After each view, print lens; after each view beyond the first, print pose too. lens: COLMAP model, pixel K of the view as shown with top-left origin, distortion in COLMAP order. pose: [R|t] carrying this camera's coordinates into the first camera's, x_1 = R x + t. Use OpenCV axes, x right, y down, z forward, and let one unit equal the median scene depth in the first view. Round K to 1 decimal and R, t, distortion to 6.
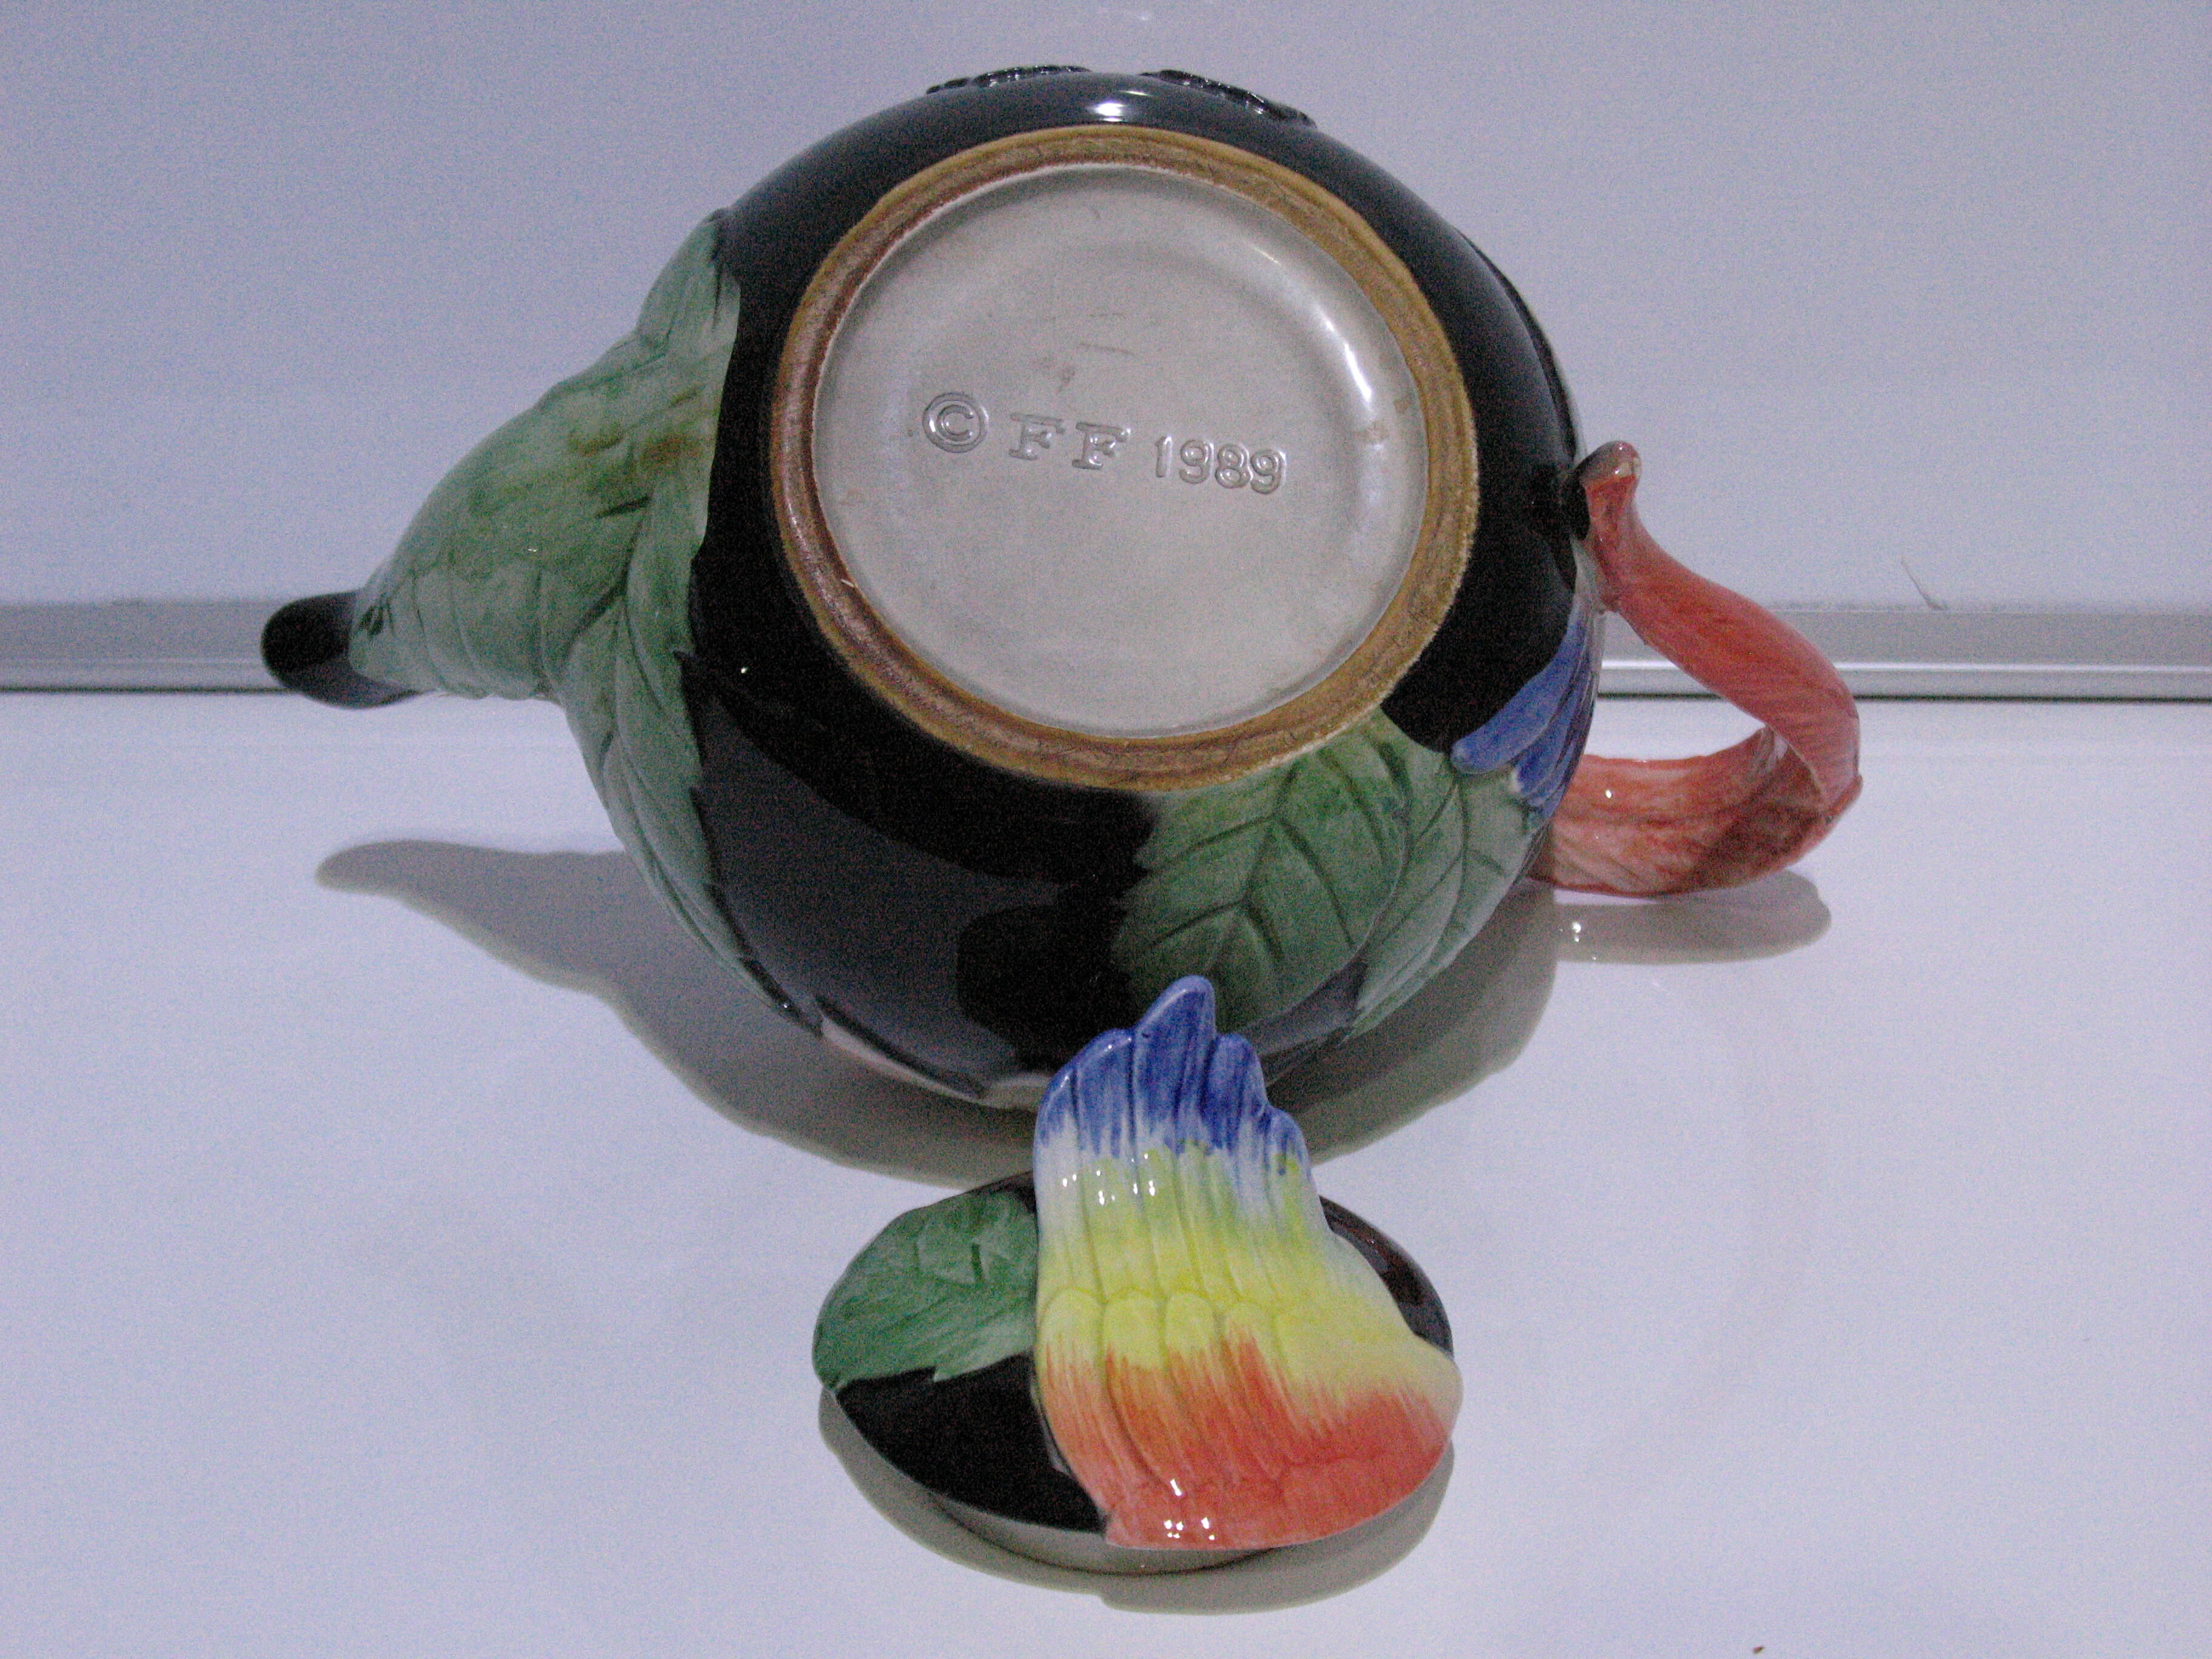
lens RADIAL K [[3390.1, 0, 1116.4], [0, 3390.1, 826.8], [0, 0, 1]] dist [-0.094458, 0.000000]
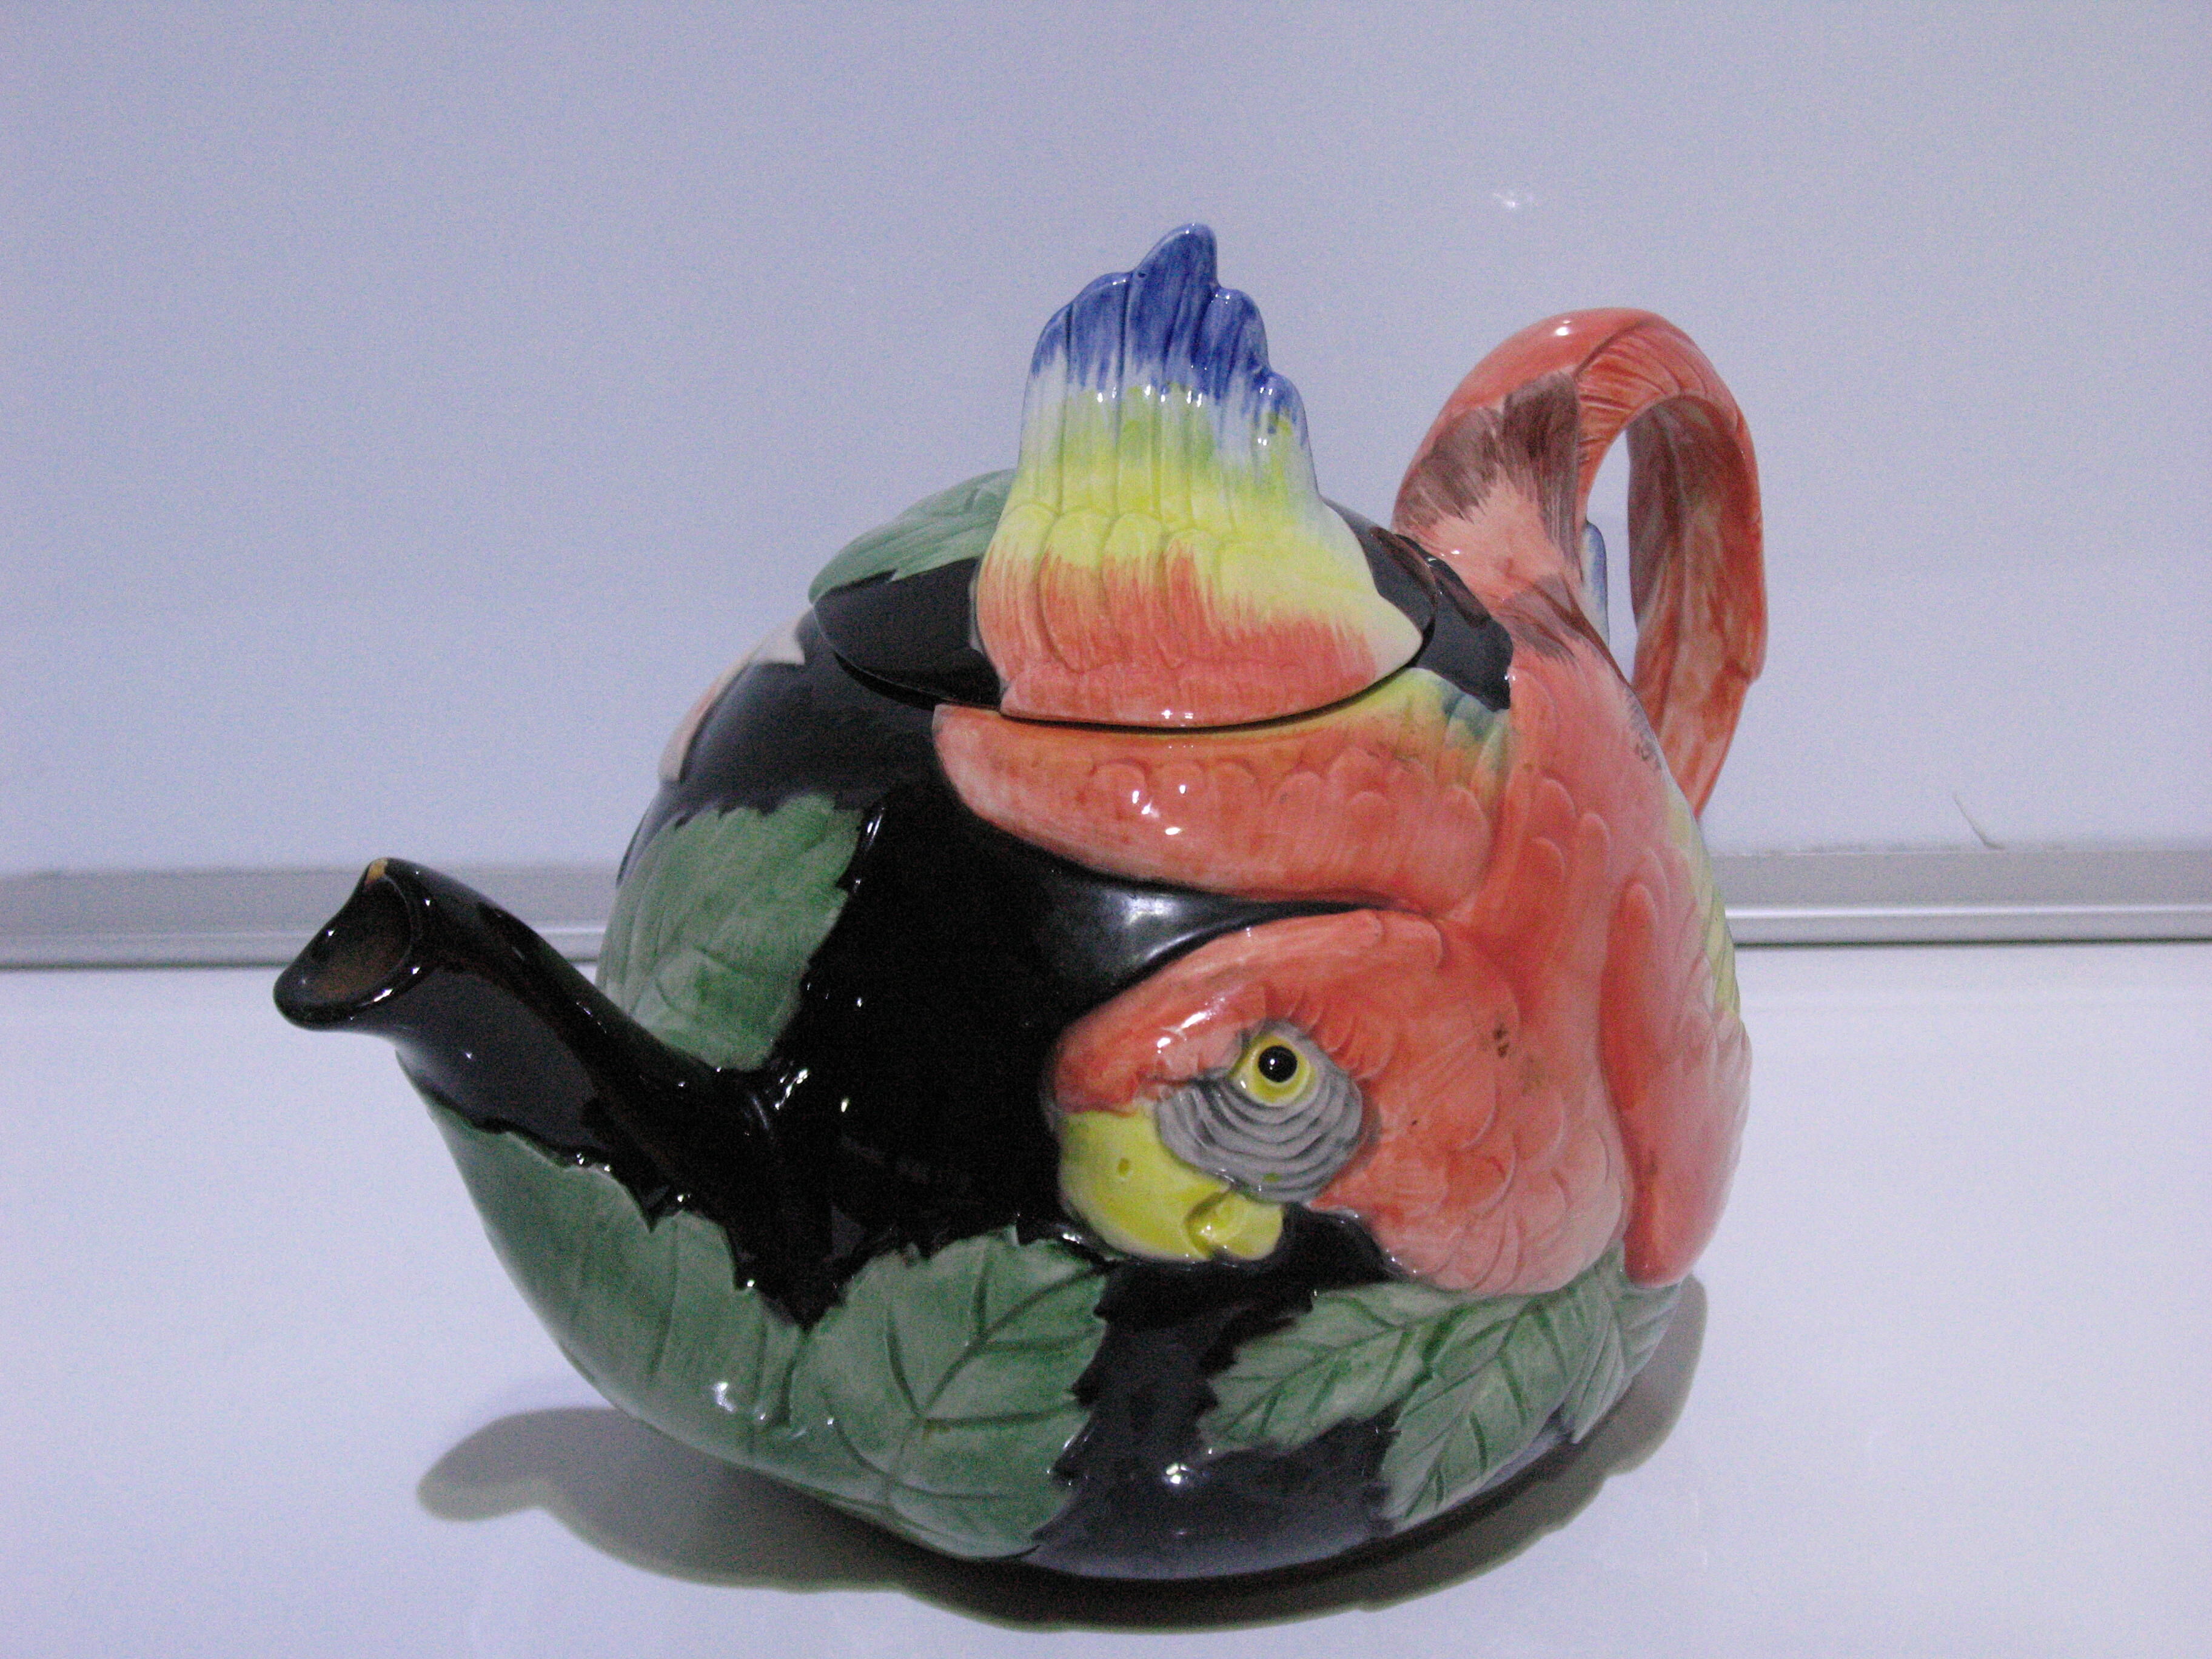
lens RADIAL K [[3390.1, 0, 1118.2], [0, 3390.1, 841.0], [0, 0, 1]] dist [-0.094458, 0.000000]
pose [[0.965044, 0.094040, -0.244634, 0.233767], [-0.101568, 0.994660, -0.018311, 0.219715], [0.241606, 0.042518, 0.969443, 0.022387]]
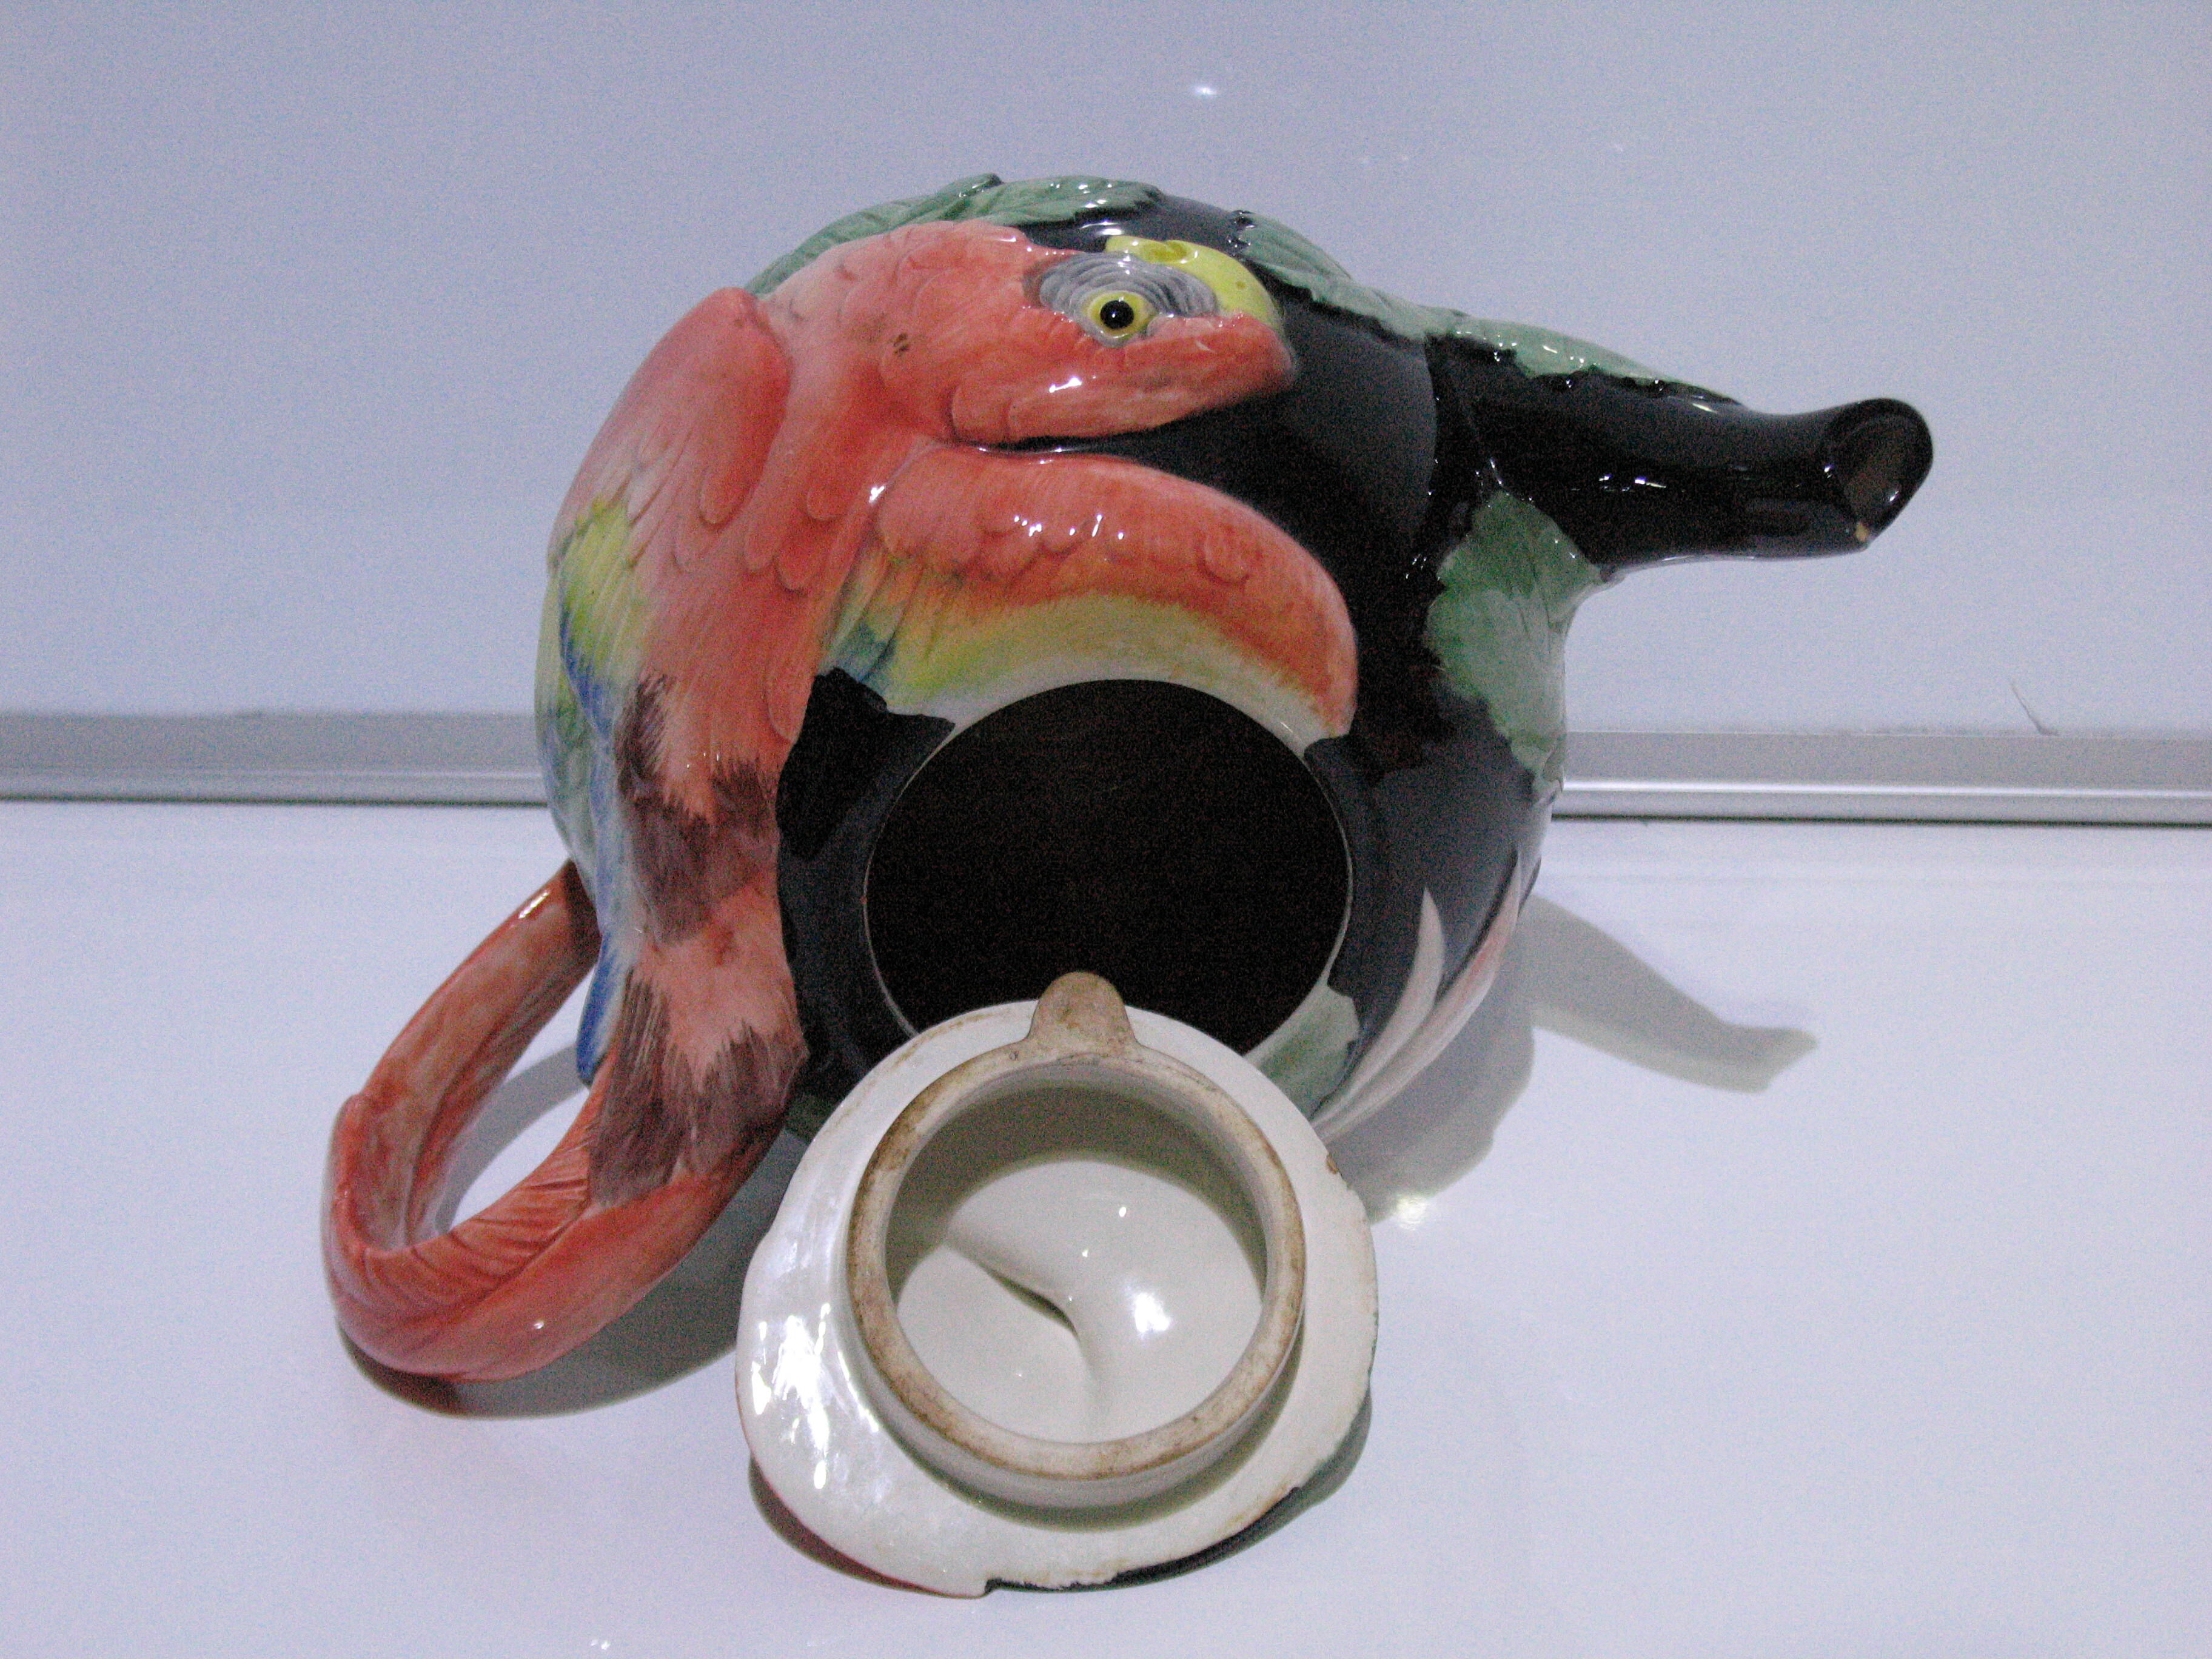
lens RADIAL K [[3390.1, 0, 1117.6], [0, 3390.1, 837.6], [0, 0, 1]] dist [-0.094458, 0.000000]
pose [[-0.866030, -0.393712, -0.308192, 0.311021], [0.124312, -0.766590, 0.629989, -0.448077], [-0.484292, 0.507277, 0.712833, 0.213280]]
